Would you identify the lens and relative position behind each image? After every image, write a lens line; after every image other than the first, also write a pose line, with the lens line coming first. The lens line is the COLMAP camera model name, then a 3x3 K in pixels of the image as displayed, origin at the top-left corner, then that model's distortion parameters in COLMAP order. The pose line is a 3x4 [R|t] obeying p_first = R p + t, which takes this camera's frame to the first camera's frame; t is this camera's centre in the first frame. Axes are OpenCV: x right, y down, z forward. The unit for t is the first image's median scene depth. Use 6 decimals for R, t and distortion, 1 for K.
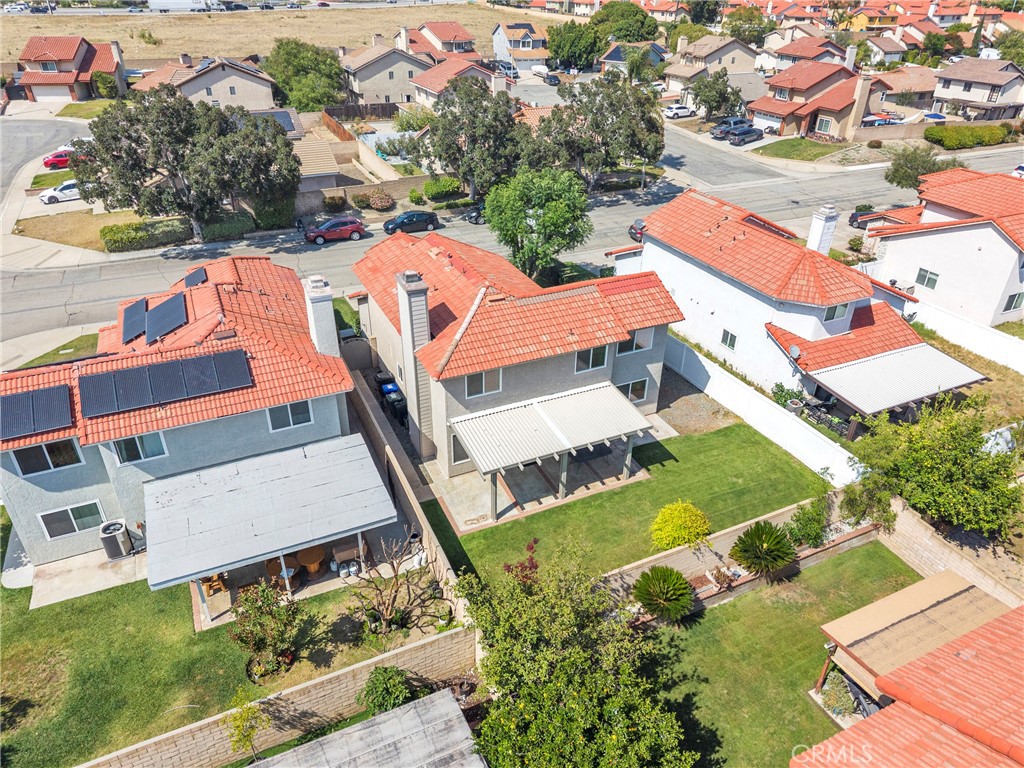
lens RADIAL K [[689.7, 0, 512.0], [0, 689.7, 384.0], [0, 0, 1]] dist [0.006444, -0.004309]
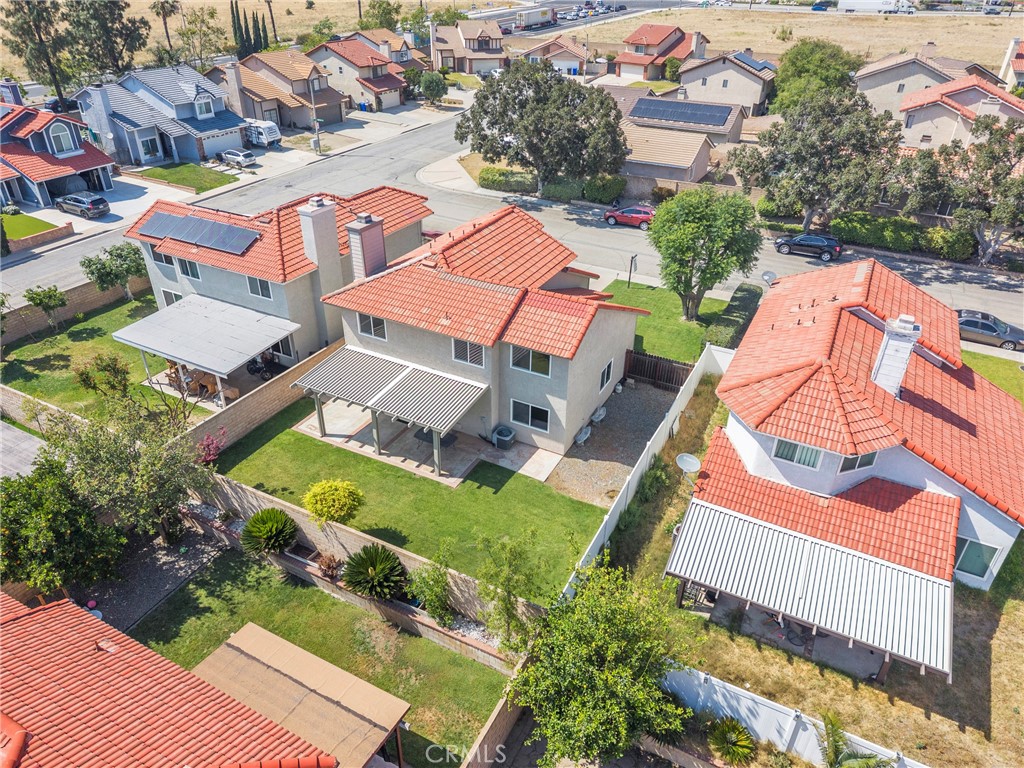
lens RADIAL K [[689.7, 0, 512.0], [0, 689.7, 384.0], [0, 0, 1]] dist [0.006444, -0.004309]
pose [[0.607220, 0.409547, -0.680849, 0.458829], [-0.410854, 0.895306, 0.172124, -0.104491], [0.680060, 0.175213, 0.711912, 0.188724]]
